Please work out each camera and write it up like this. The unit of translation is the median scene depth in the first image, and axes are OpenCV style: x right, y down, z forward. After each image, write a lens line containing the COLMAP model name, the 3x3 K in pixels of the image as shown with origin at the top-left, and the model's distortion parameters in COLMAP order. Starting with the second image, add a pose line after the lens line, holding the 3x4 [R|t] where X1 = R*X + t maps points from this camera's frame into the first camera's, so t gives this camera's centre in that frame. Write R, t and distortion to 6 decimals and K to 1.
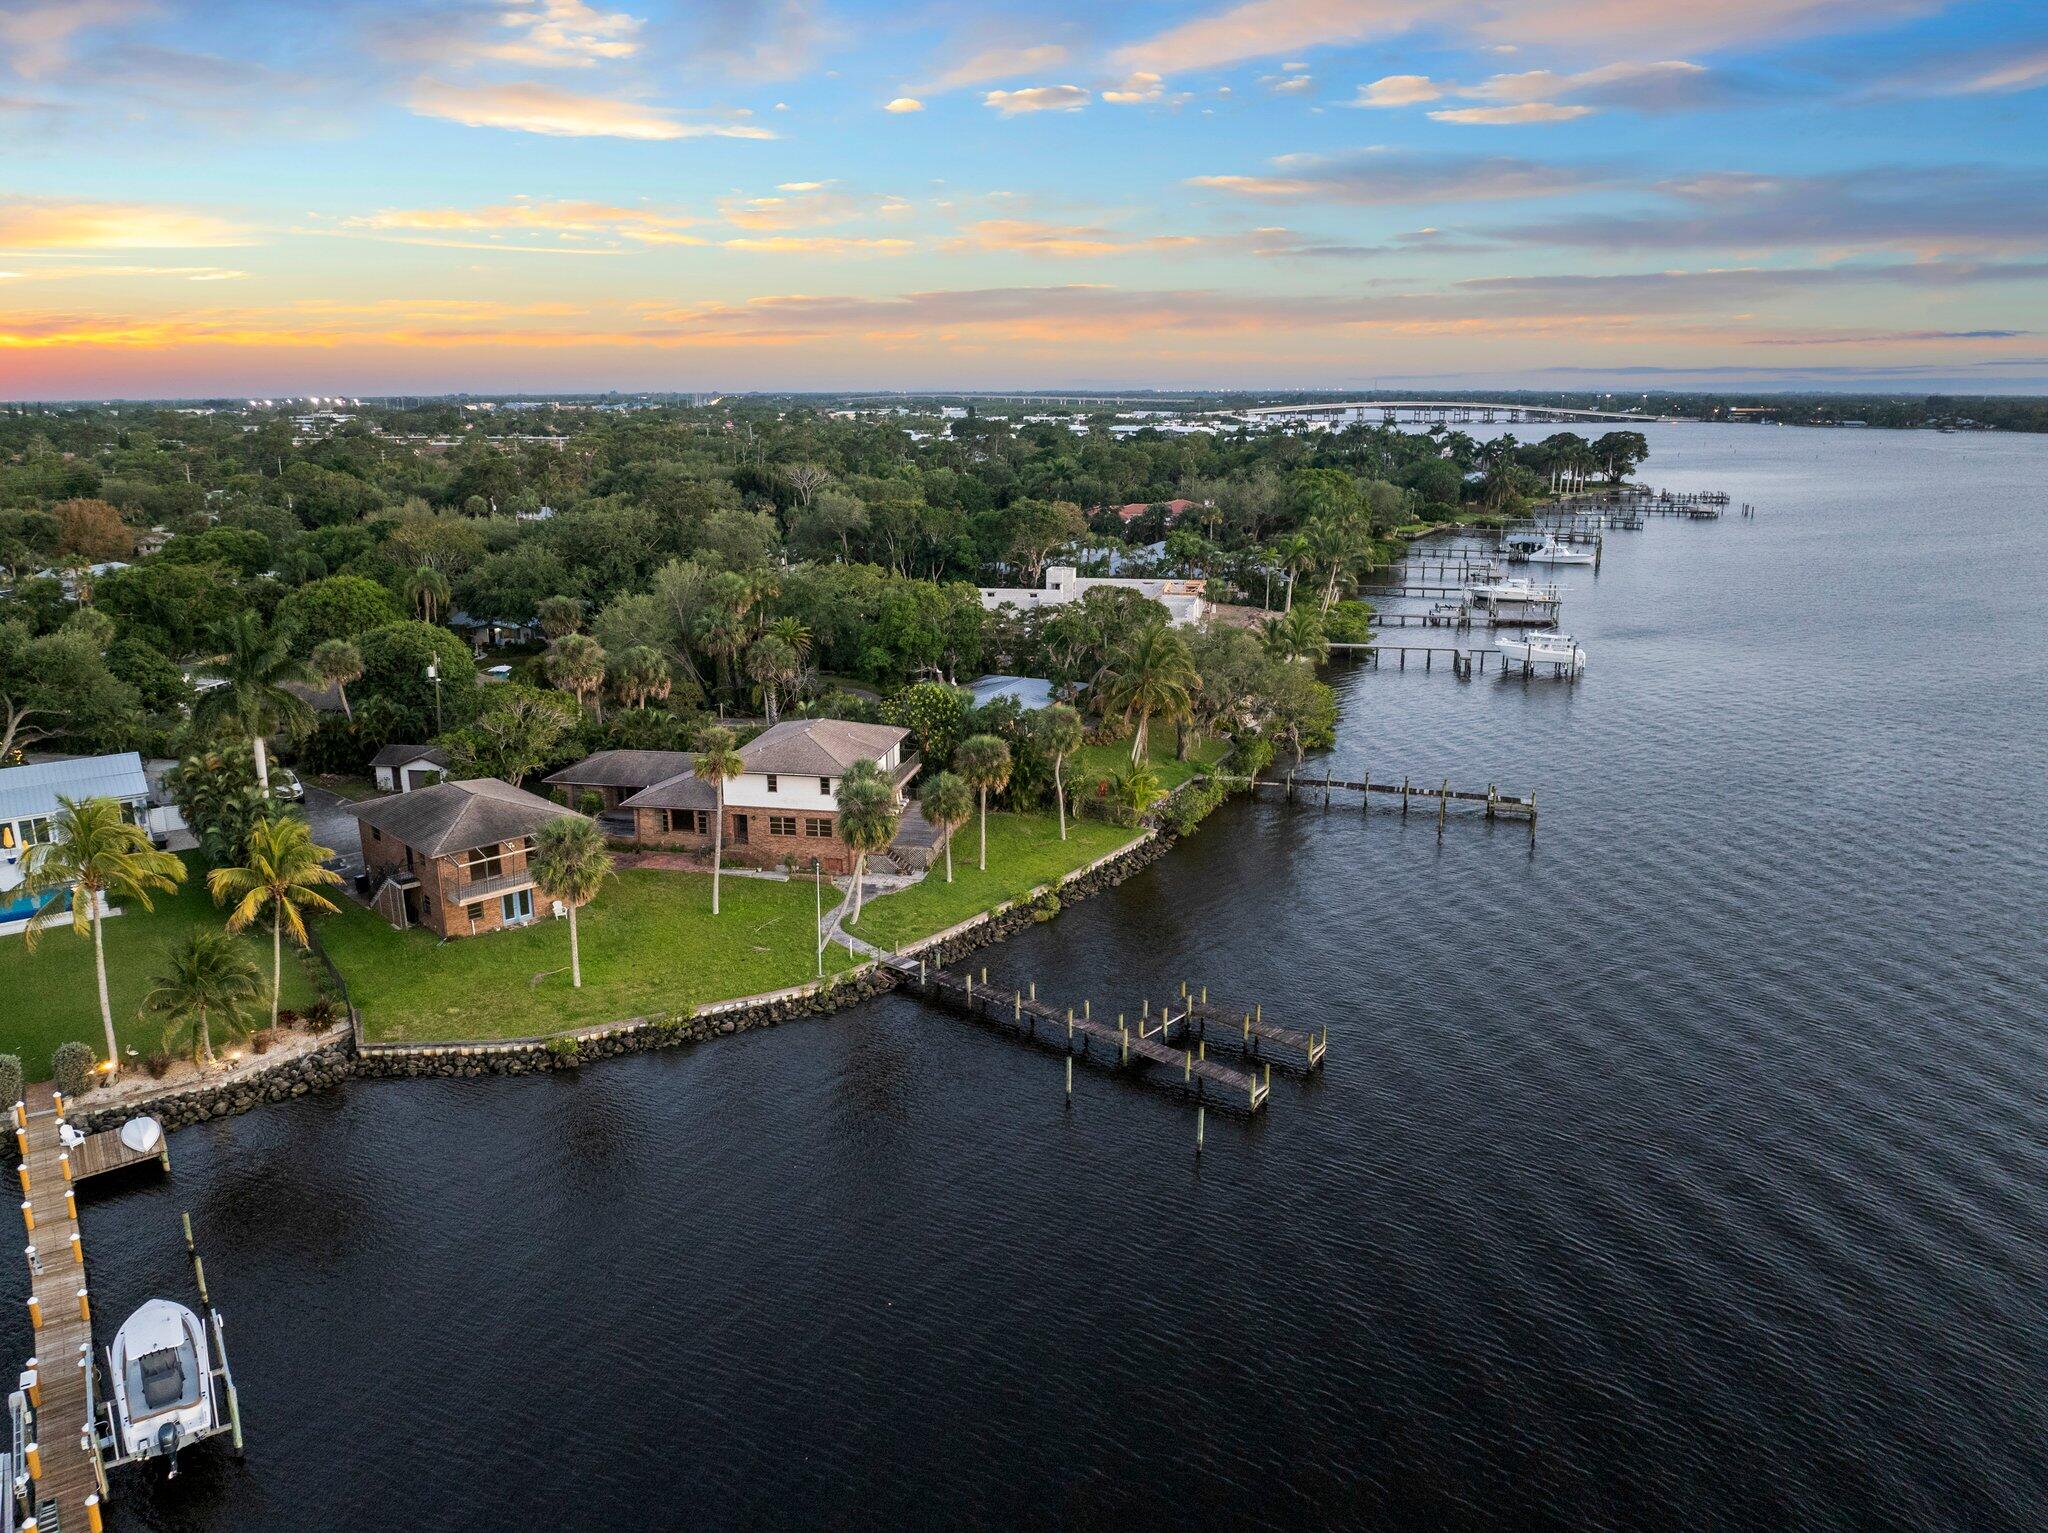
lens RADIAL K [[1406.7, 0, 1024.0], [0, 1406.7, 766.5], [0, 0, 1]] dist [0.034669, -0.119102]
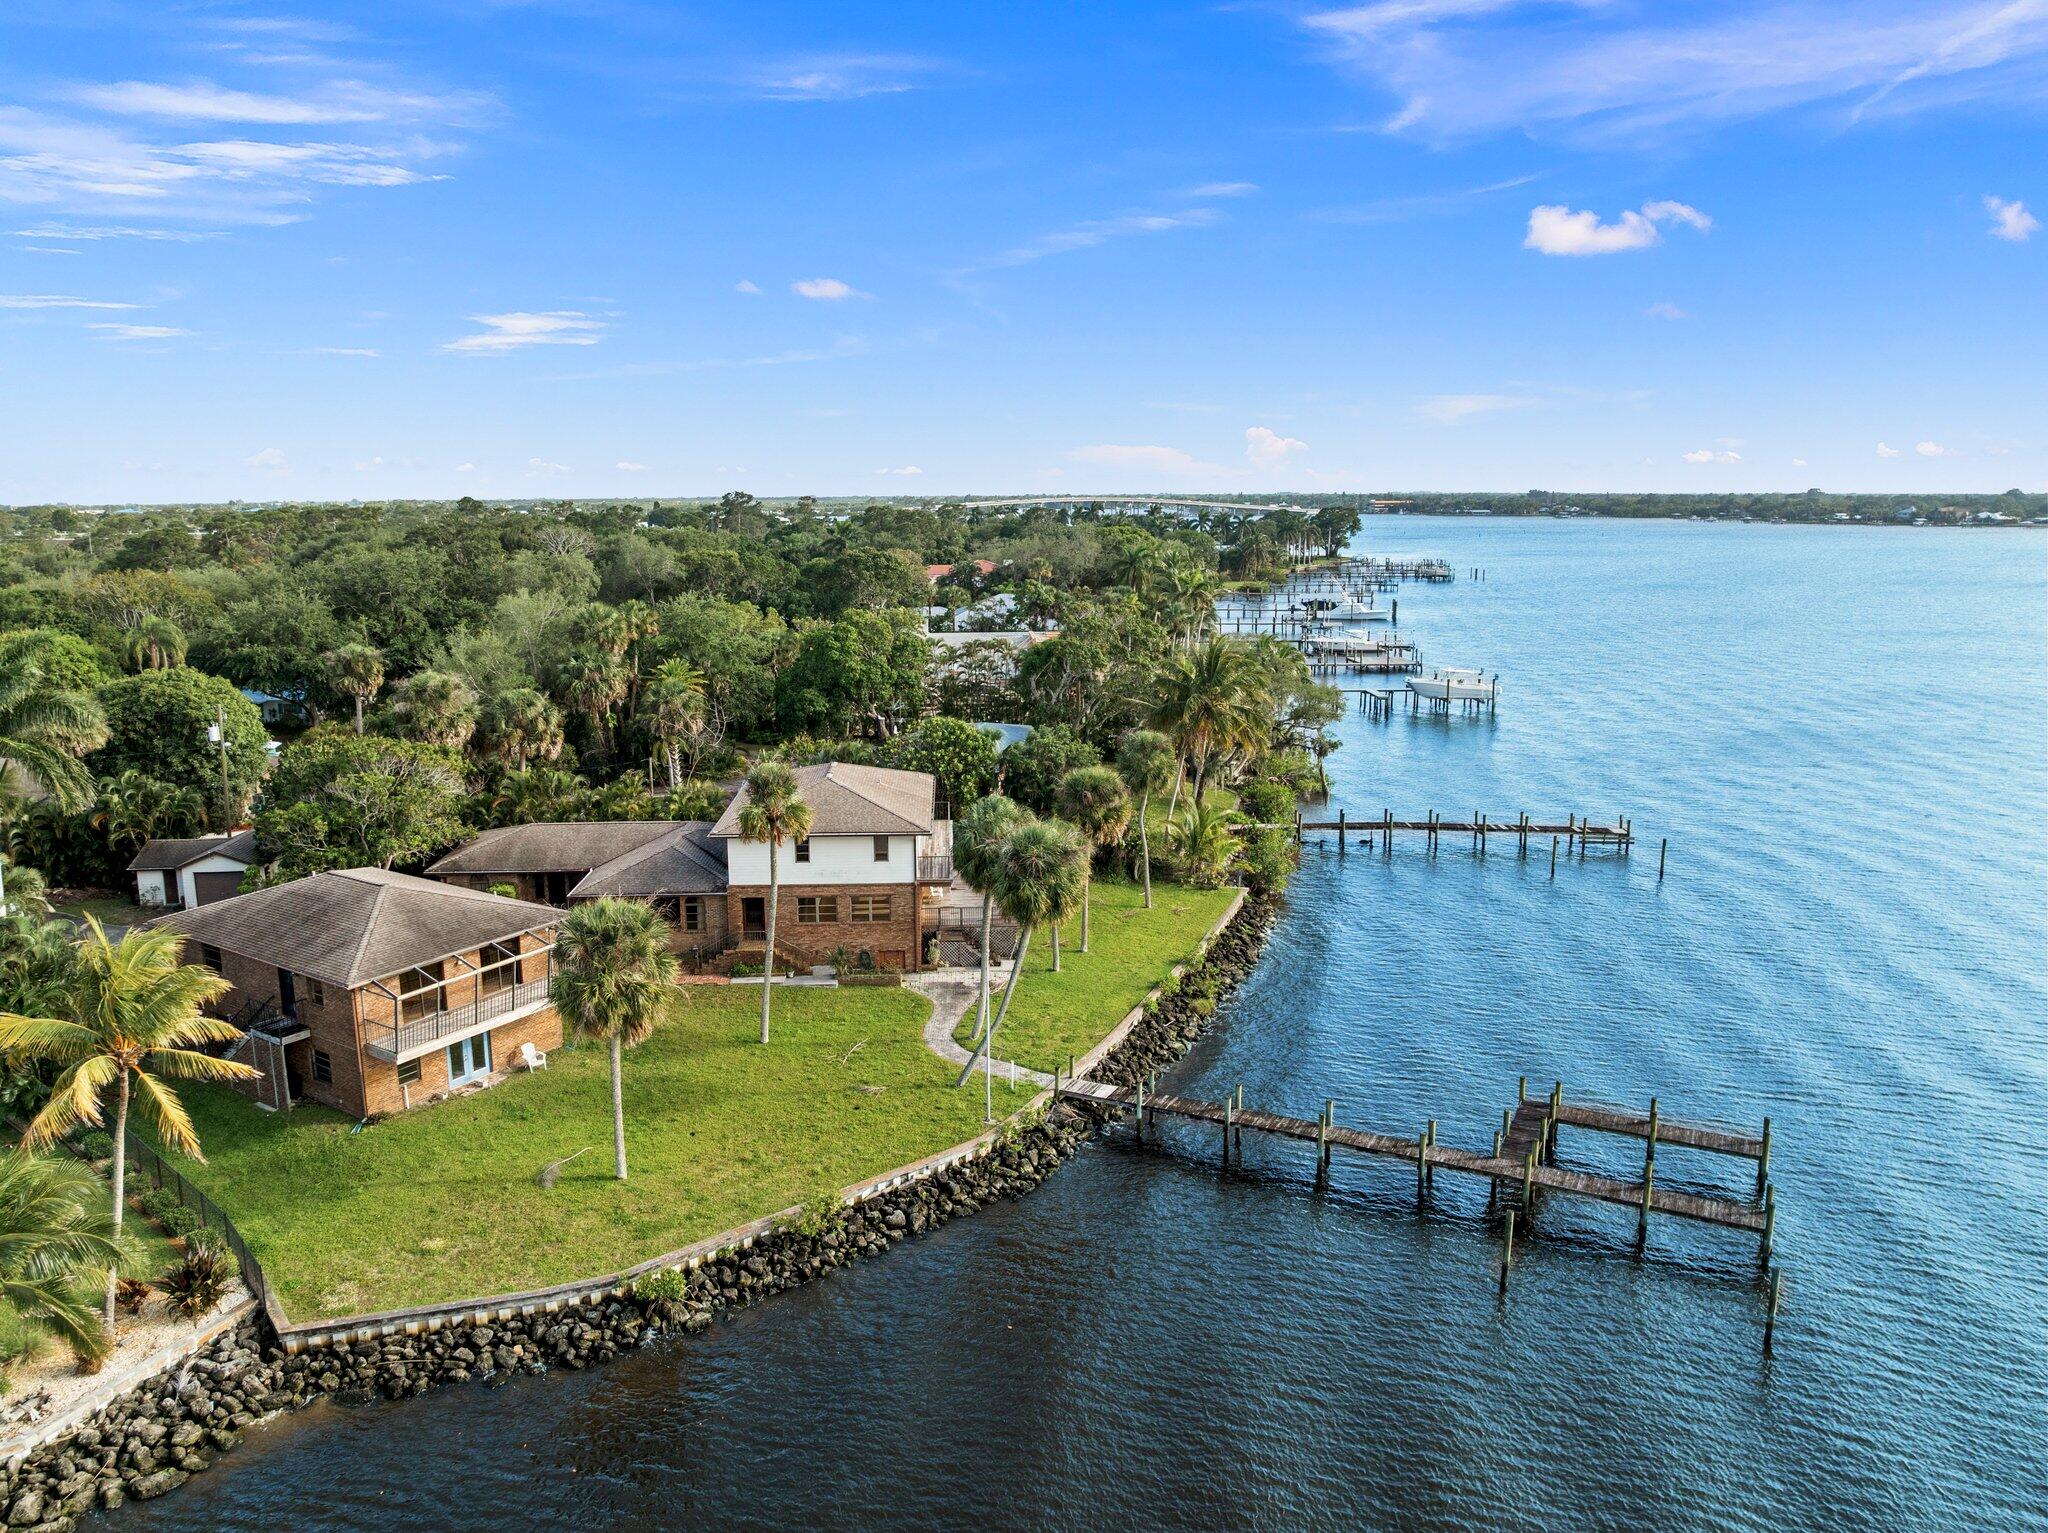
lens RADIAL K [[1422.5, 0, 1024.0], [0, 1422.5, 766.5], [0, 0, 1]] dist [-0.016695, 0.005102]
pose [[0.975807, -0.045592, 0.213828, -0.221457], [0.060107, 0.996272, -0.061875, 0.021028], [-0.210210, 0.073231, 0.974910, 0.282721]]
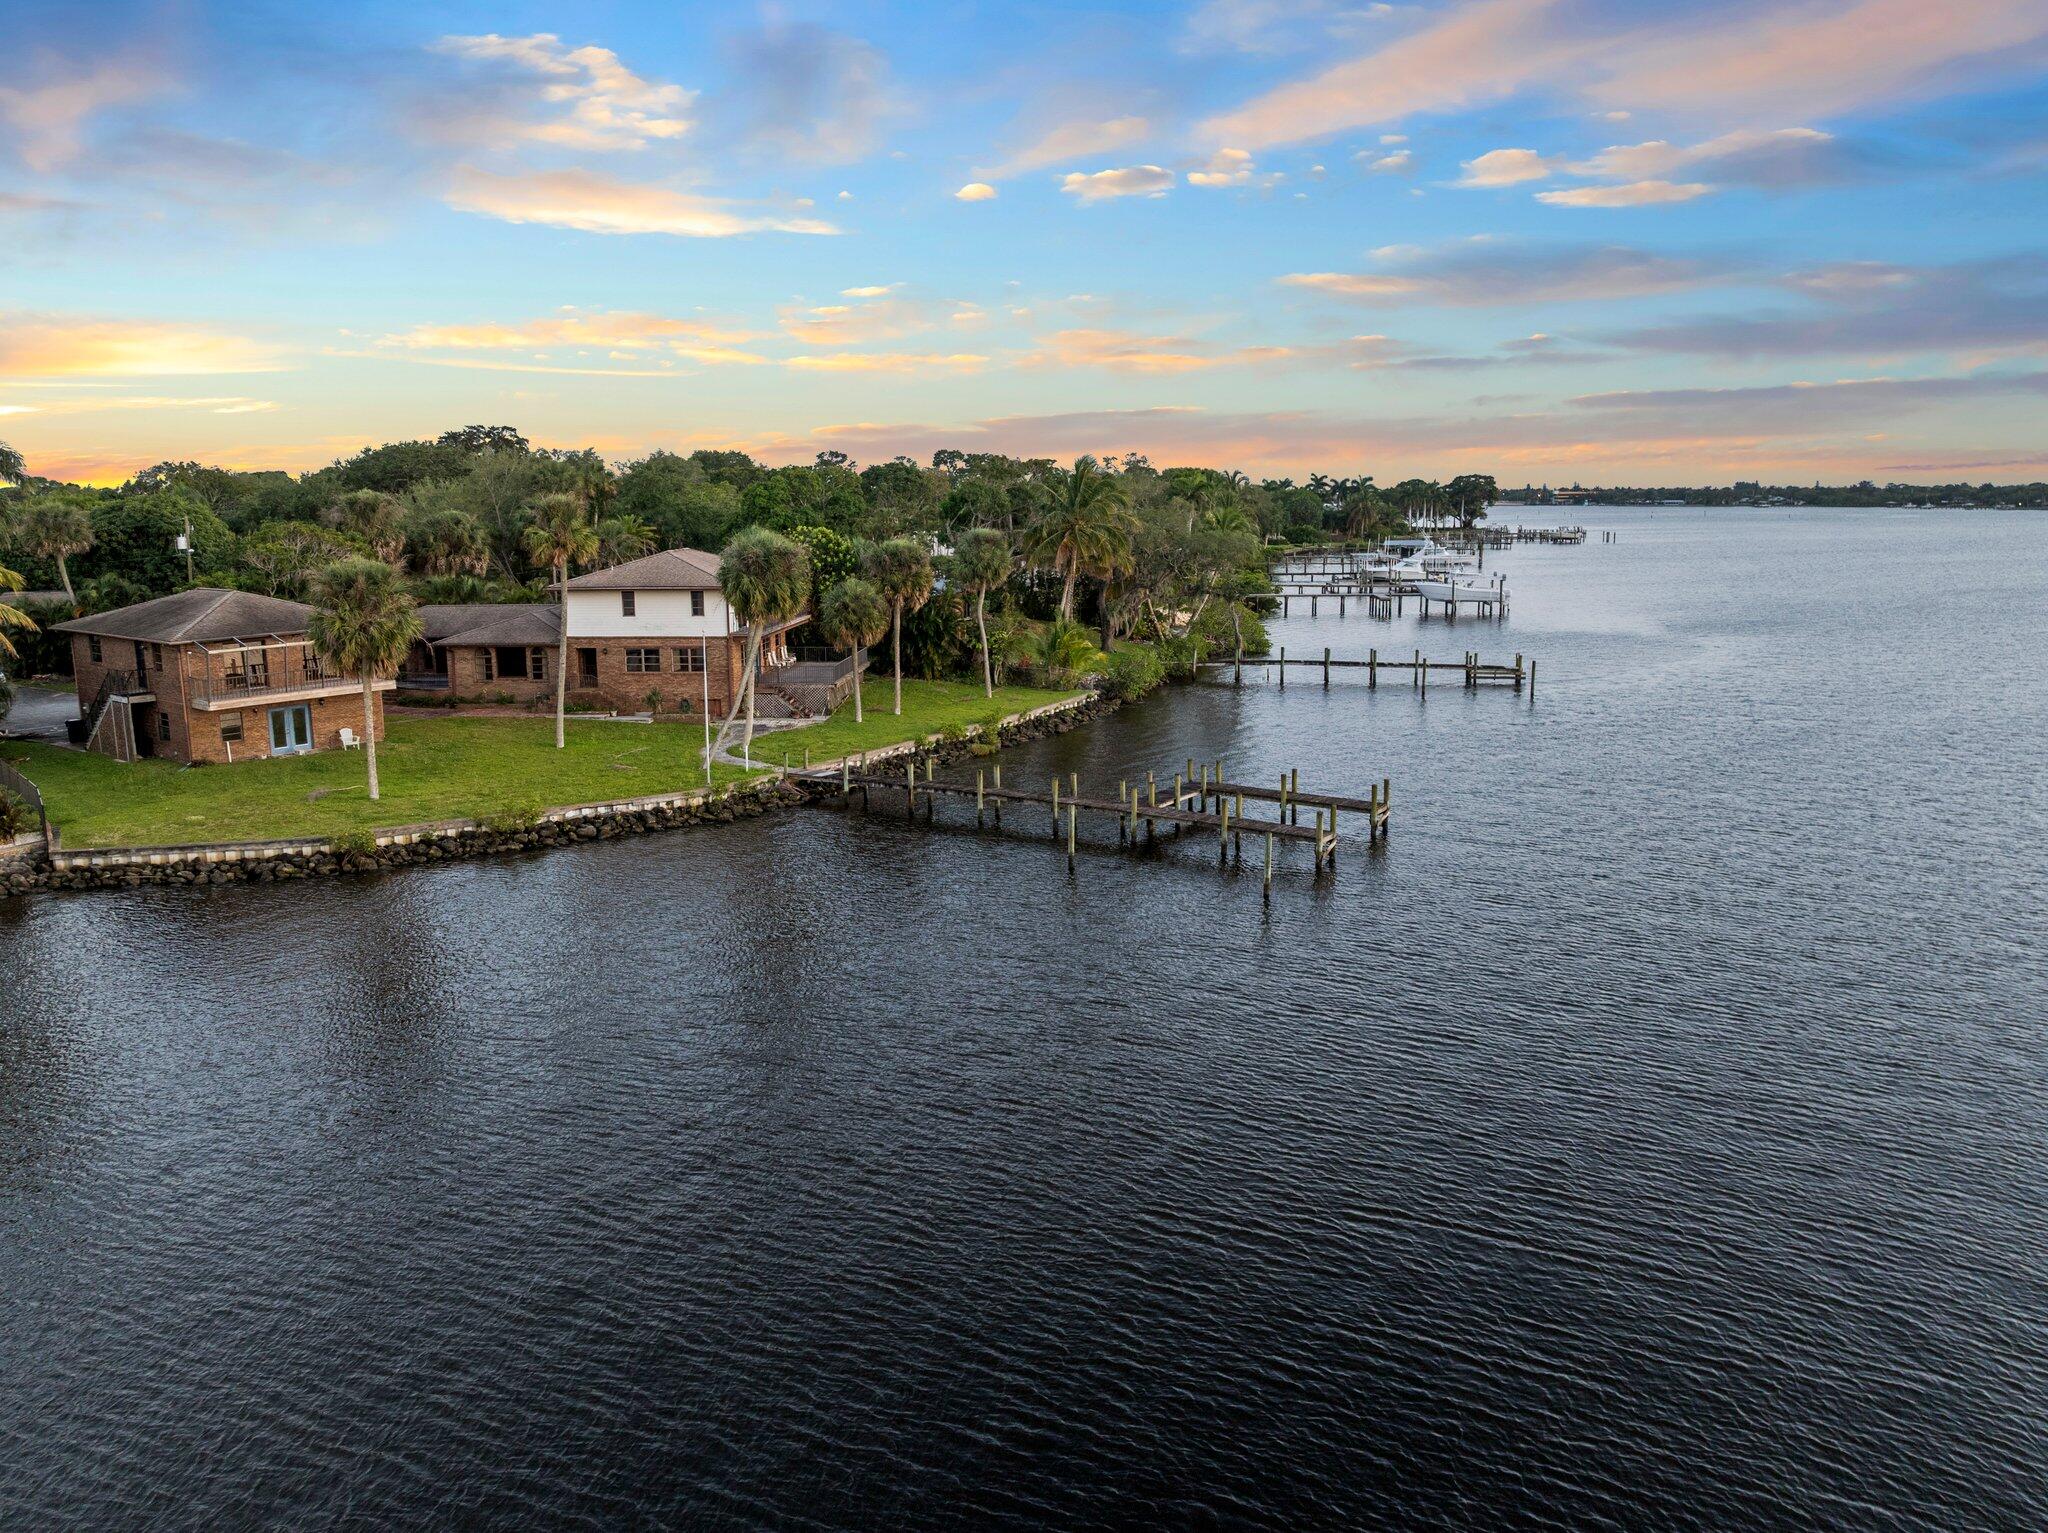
lens RADIAL K [[1483.3, 0, 1018.1], [0, 1483.3, 755.6], [0, 0, 1]] dist [-0.015746, -0.004473]
pose [[0.993567, -0.030038, 0.109189, -0.055821], [0.038584, 0.996283, -0.077022, 0.168396], [-0.106470, 0.080739, 0.991032, 0.165364]]
